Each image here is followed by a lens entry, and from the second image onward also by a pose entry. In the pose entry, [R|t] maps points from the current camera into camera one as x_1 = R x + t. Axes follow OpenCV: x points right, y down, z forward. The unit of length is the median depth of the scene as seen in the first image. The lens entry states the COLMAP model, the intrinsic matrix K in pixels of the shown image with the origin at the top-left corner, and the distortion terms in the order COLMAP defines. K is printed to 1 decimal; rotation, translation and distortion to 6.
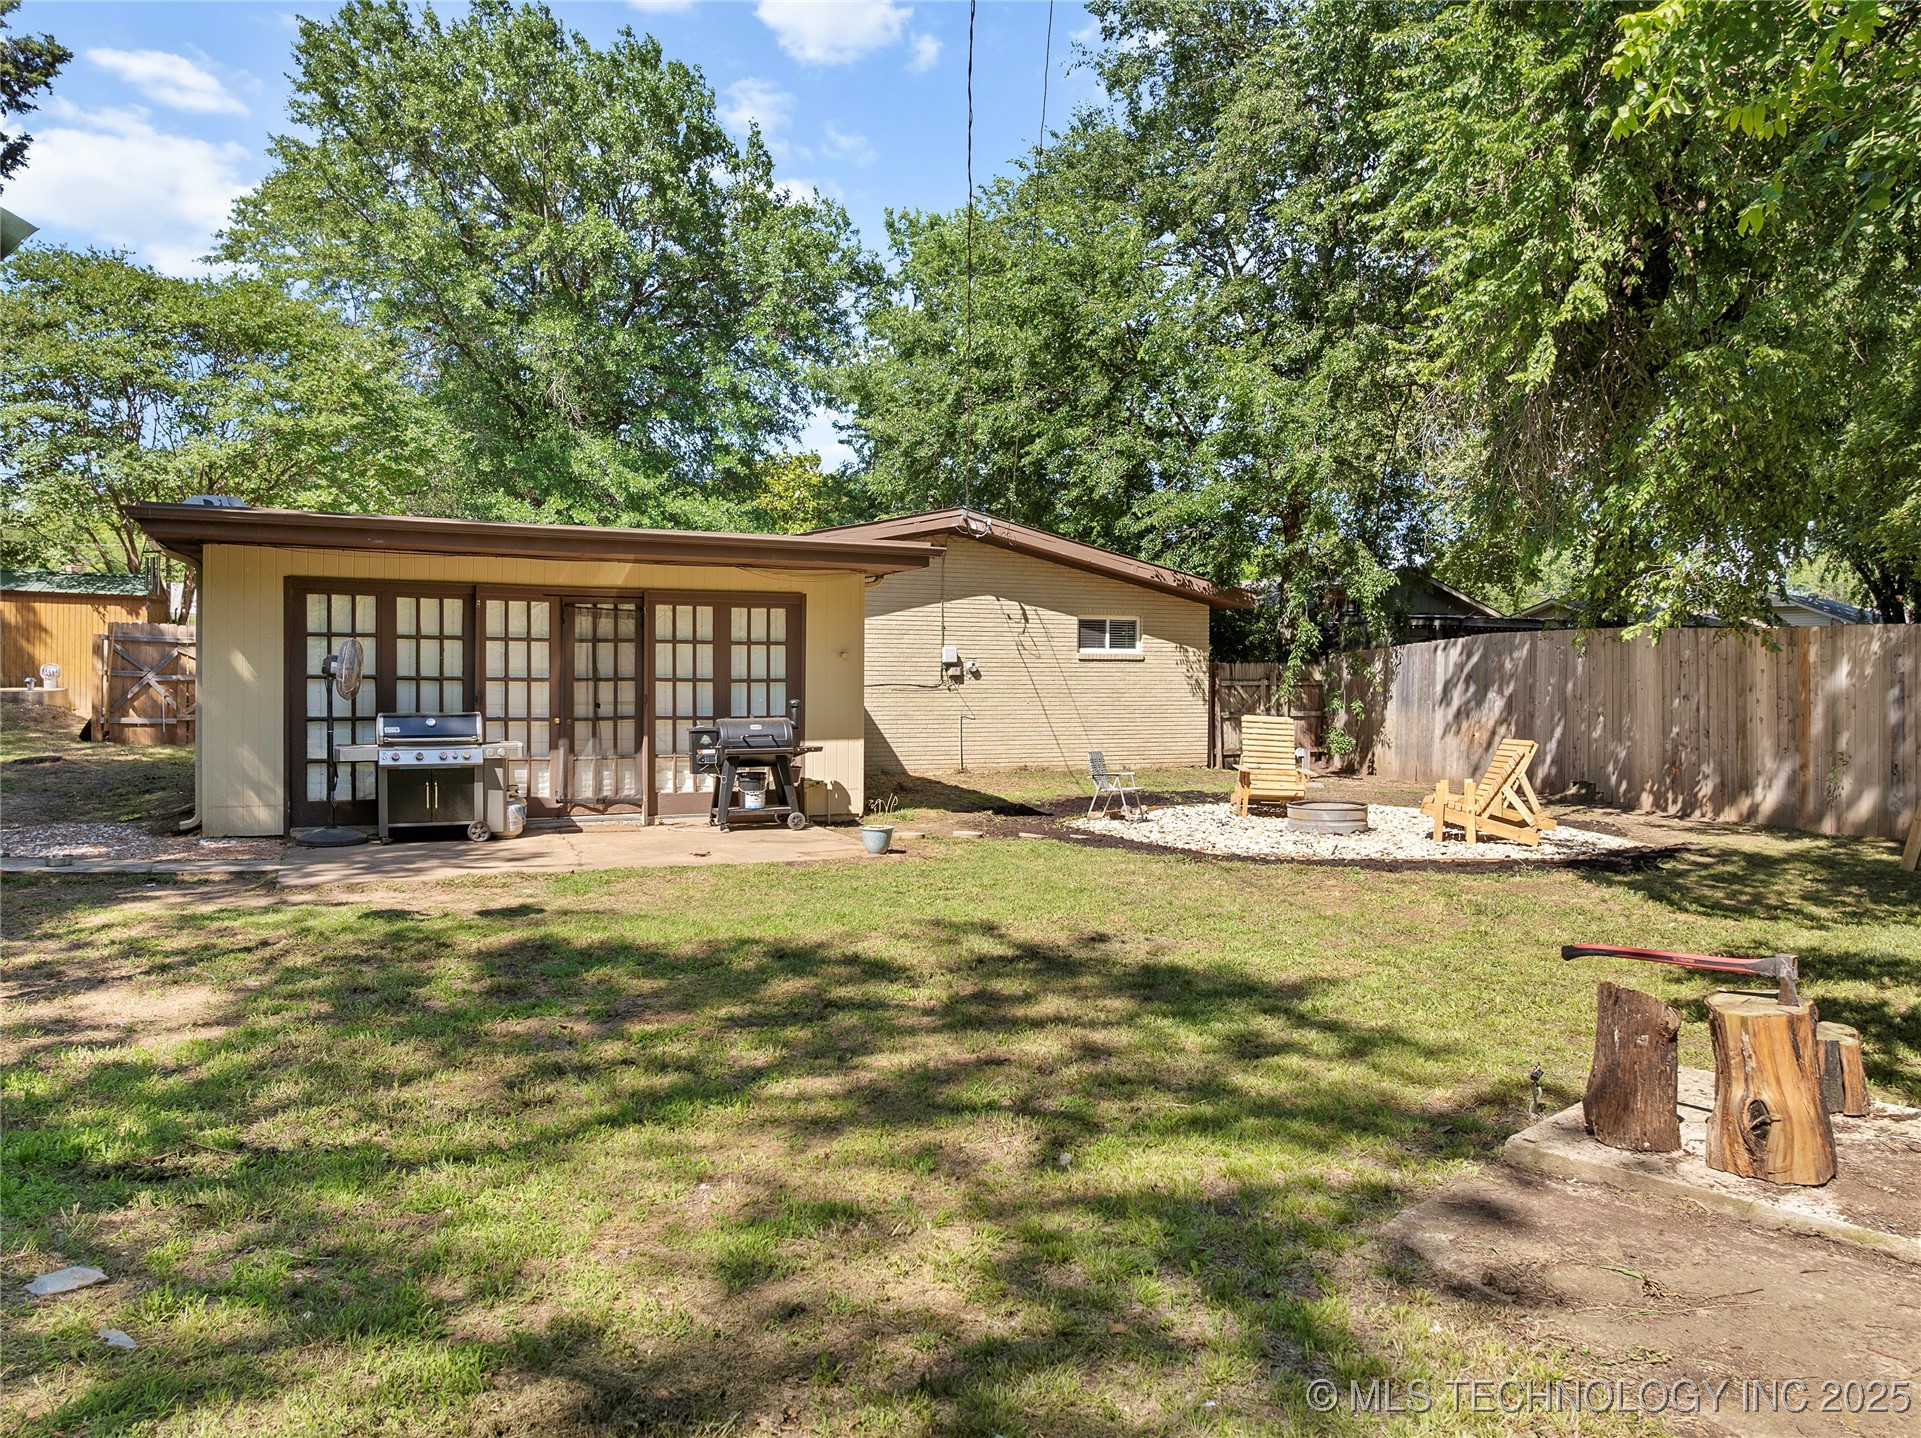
lens RADIAL K [[1363.8, 0, 947.8], [0, 1363.8, 708.5], [0, 0, 1]] dist [-0.050134, 0.027497]
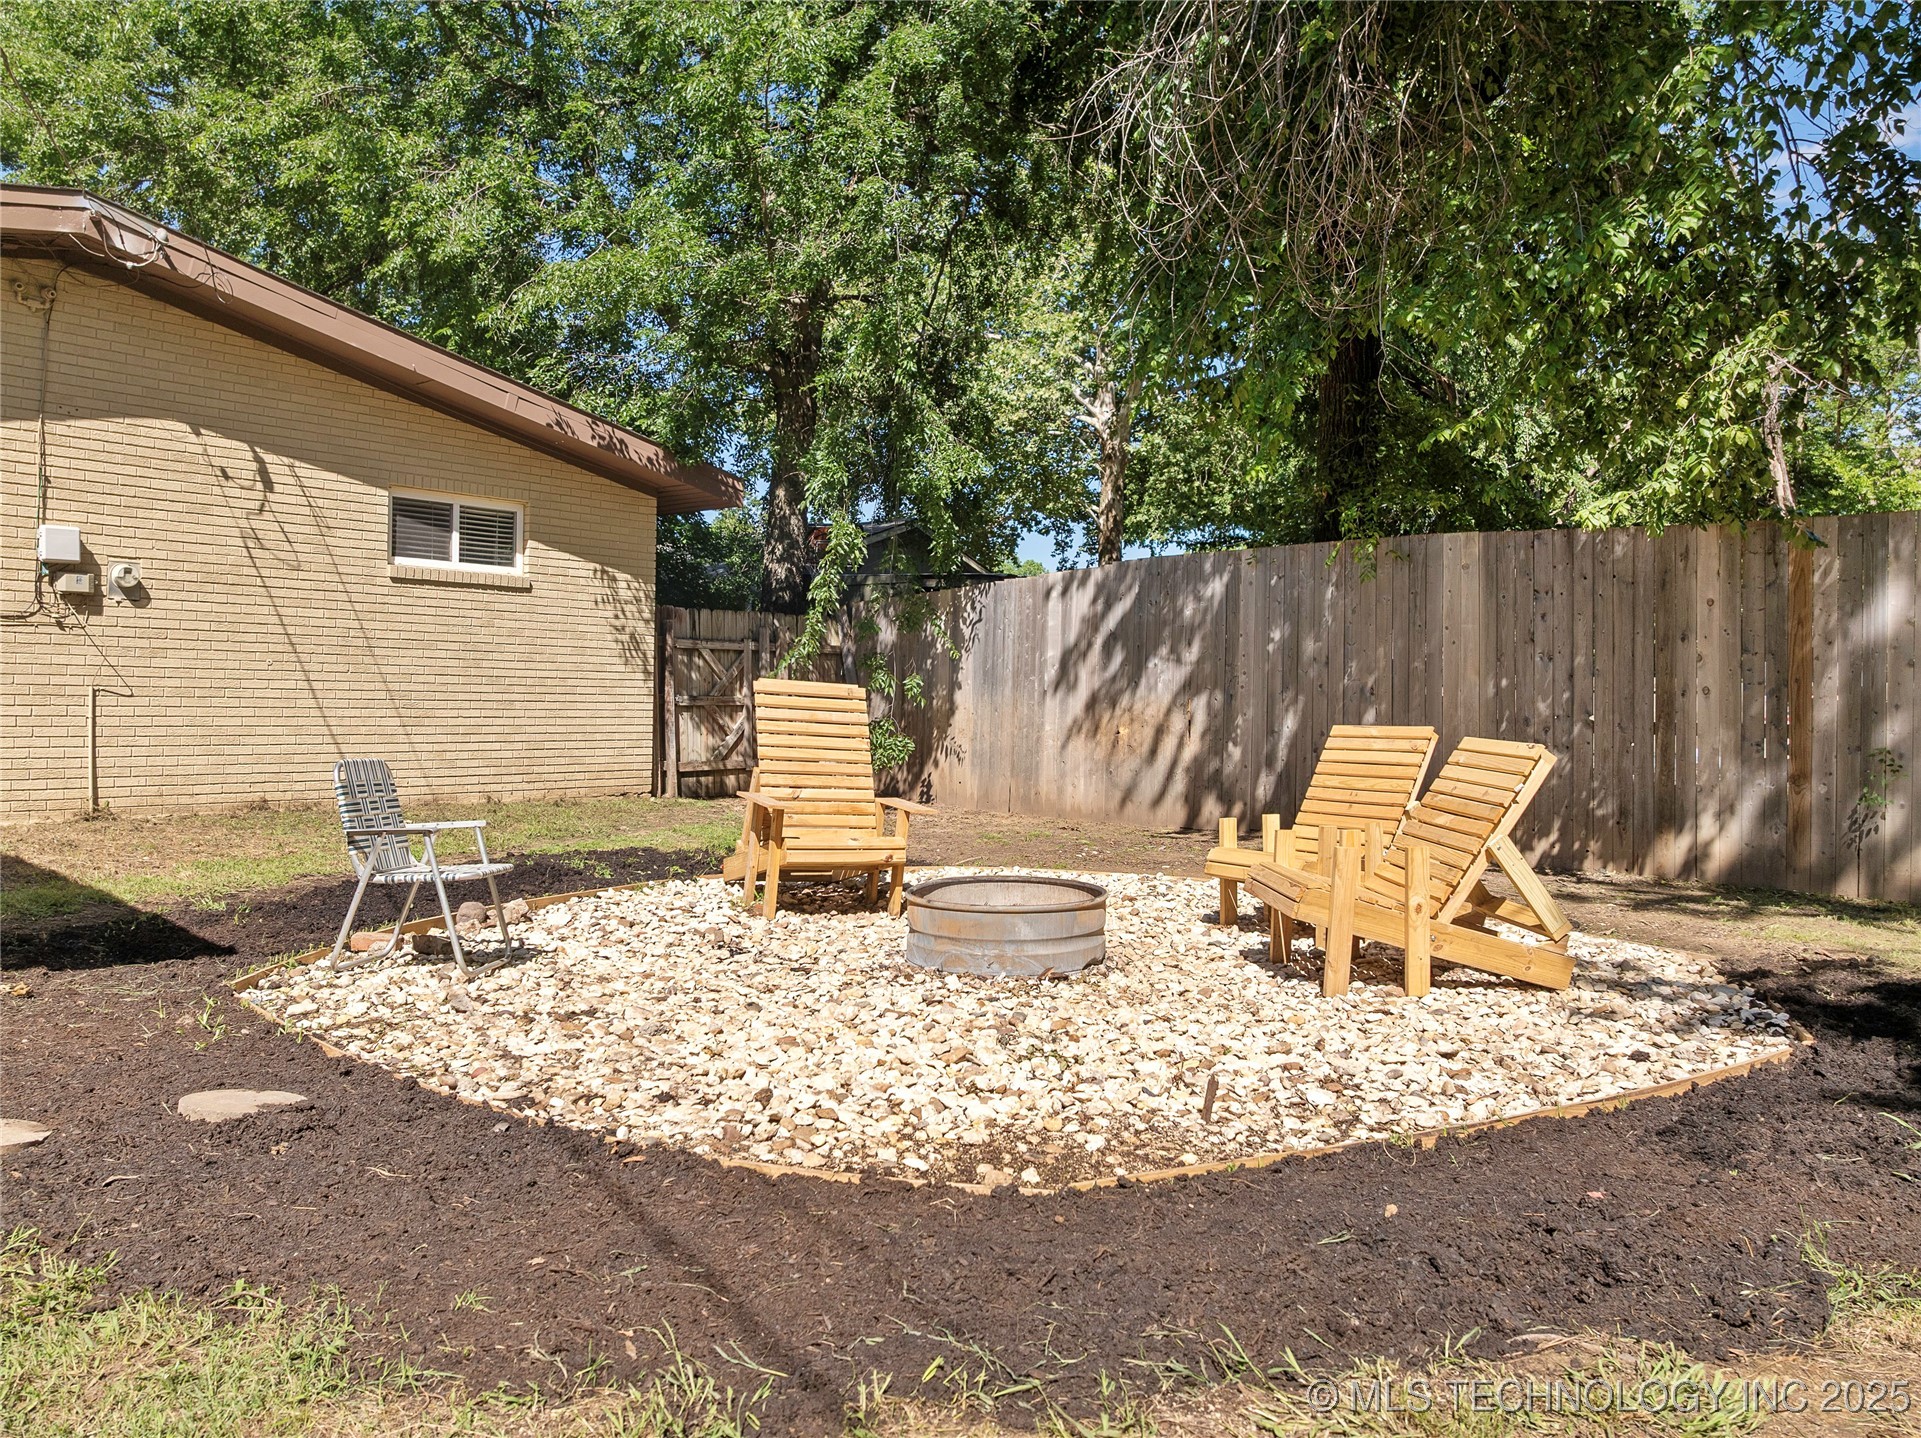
lens RADIAL K [[1363.8, 0, 965.7], [0, 1363.8, 725.1], [0, 0, 1]] dist [-0.050134, 0.027497]
pose [[0.903794, 0.005282, 0.427936, 0.077506], [-0.003134, 0.999979, -0.005725, 0.018998], [-0.427957, 0.003833, 0.903791, 0.492465]]
